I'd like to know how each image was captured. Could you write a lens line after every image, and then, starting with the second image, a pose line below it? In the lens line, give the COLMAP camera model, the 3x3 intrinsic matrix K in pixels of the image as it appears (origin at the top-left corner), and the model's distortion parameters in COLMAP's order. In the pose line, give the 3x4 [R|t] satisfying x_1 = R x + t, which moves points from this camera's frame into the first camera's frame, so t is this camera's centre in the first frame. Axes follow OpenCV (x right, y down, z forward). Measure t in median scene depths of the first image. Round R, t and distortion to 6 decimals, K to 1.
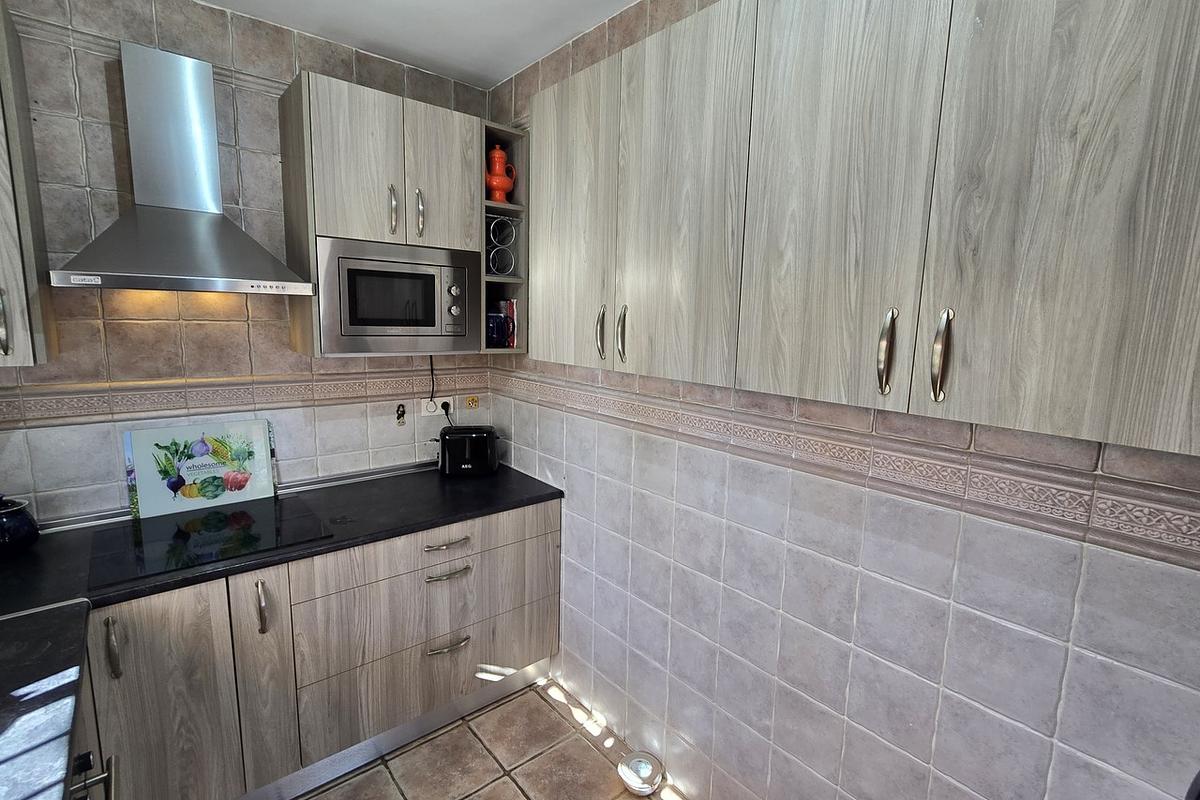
lens RADIAL K [[556.0, 0, 600.2], [0, 556.0, 399.9], [0, 0, 1]] dist [0.000720, -0.000383]
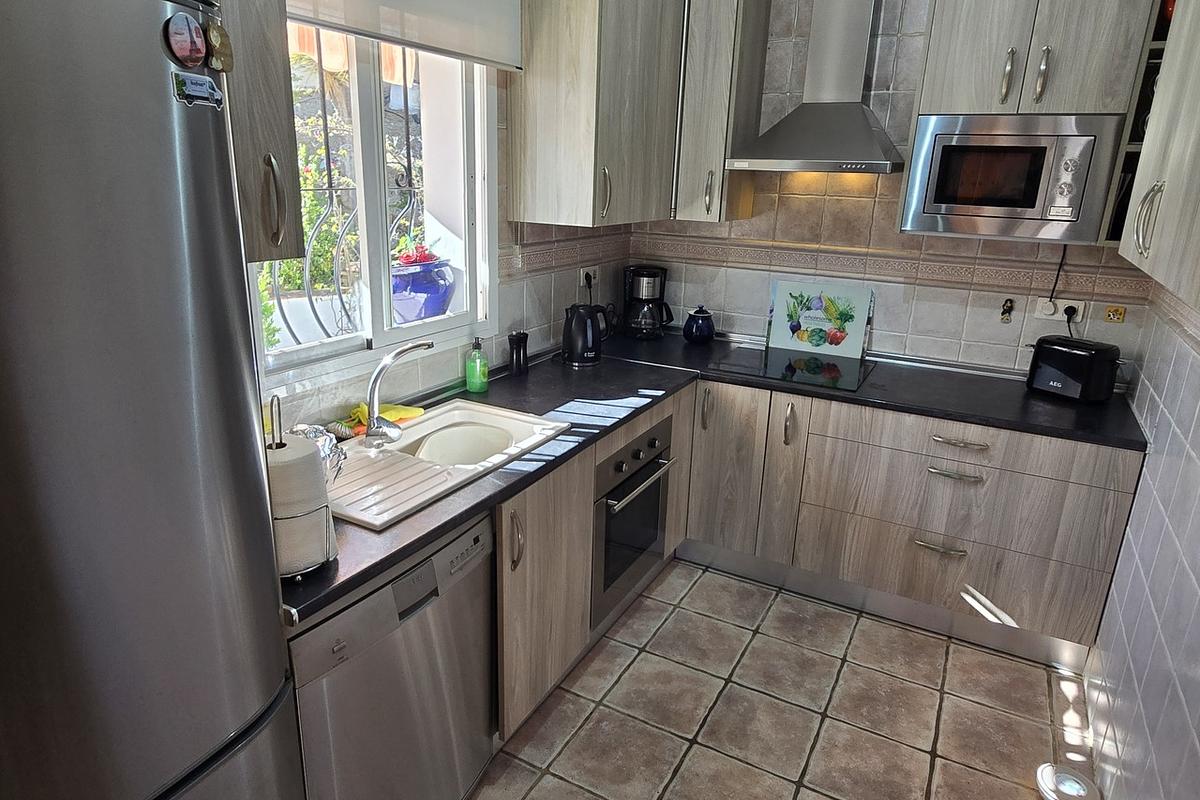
lens RADIAL K [[733.1, 0, 599.4], [0, 733.1, 398.9], [0, 0, 1]] dist [-0.005363, -0.004286]
pose [[0.359878, 0.259896, -0.896070, 0.584669], [-0.161823, 0.963250, 0.214390, 0.020775], [0.918859, 0.067850, 0.388710, -0.047853]]
